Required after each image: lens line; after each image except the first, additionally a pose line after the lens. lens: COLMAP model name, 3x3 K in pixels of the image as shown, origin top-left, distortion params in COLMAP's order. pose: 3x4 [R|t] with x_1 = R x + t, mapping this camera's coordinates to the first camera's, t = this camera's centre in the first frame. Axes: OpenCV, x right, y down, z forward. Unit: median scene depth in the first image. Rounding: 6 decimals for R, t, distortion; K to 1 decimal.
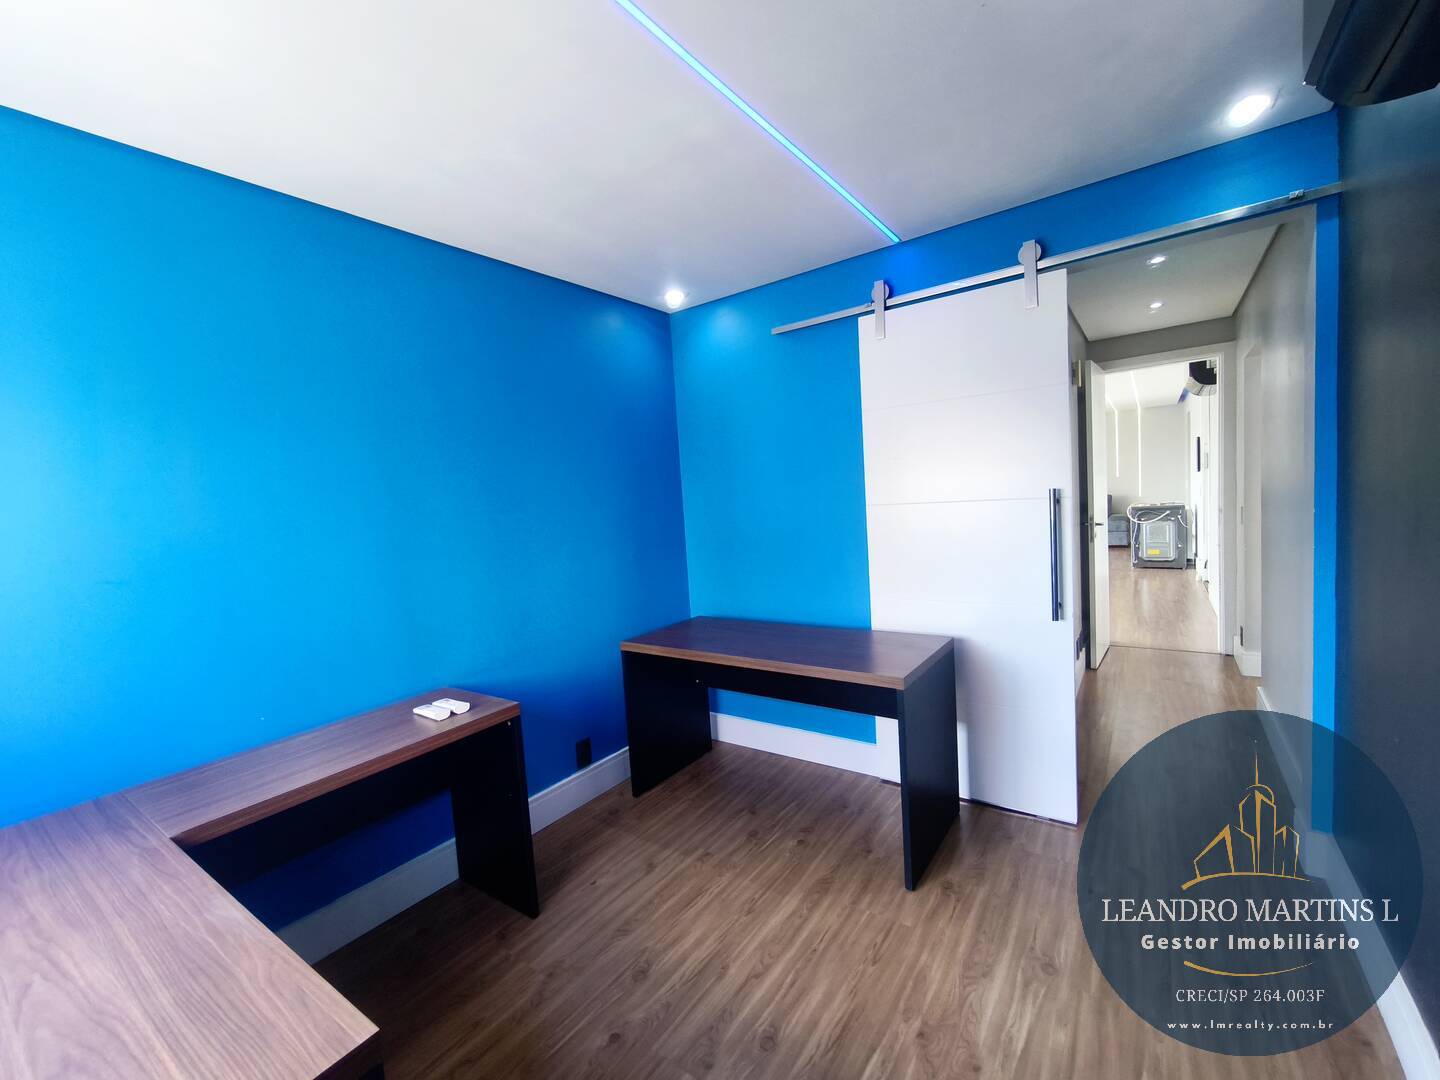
lens RADIAL K [[601.6, 0, 717.8], [0, 601.6, 540.3], [0, 0, 1]] dist [-0.005661, 0.000411]
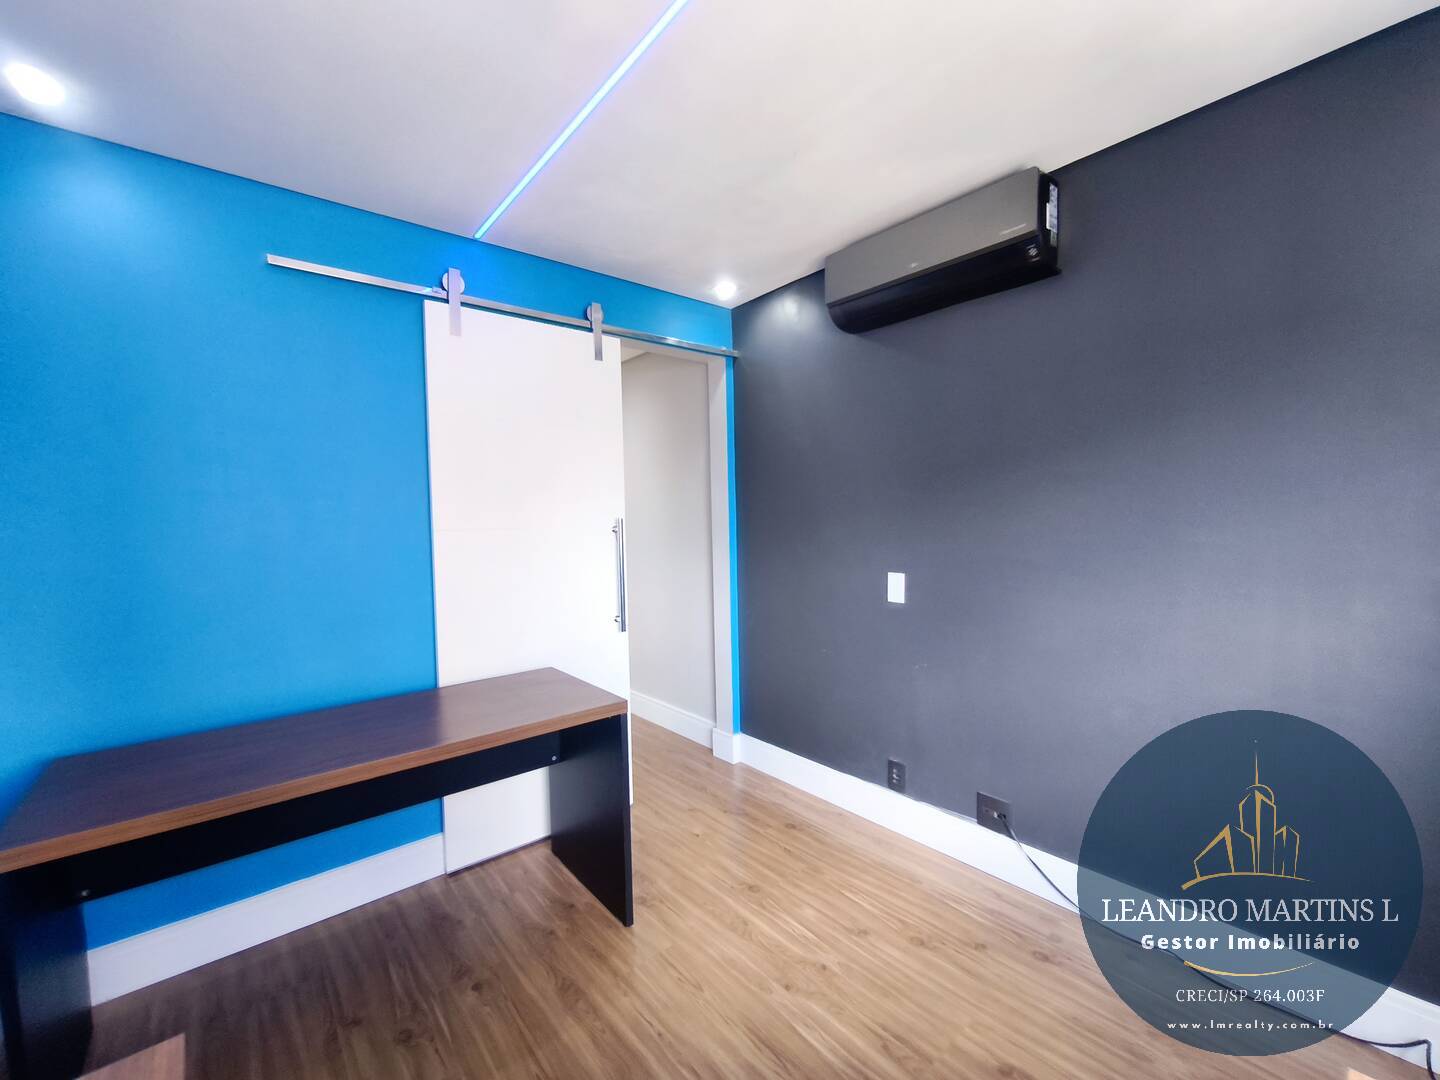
lens RADIAL K [[601.6, 0, 719.8], [0, 601.6, 540.9], [0, 0, 1]] dist [-0.005661, 0.000411]
pose [[0.232977, 0.022063, 0.972232, -0.578322], [0.081034, 0.995825, -0.042017, 0.025524], [-0.969100, 0.088573, 0.230216, 0.577163]]
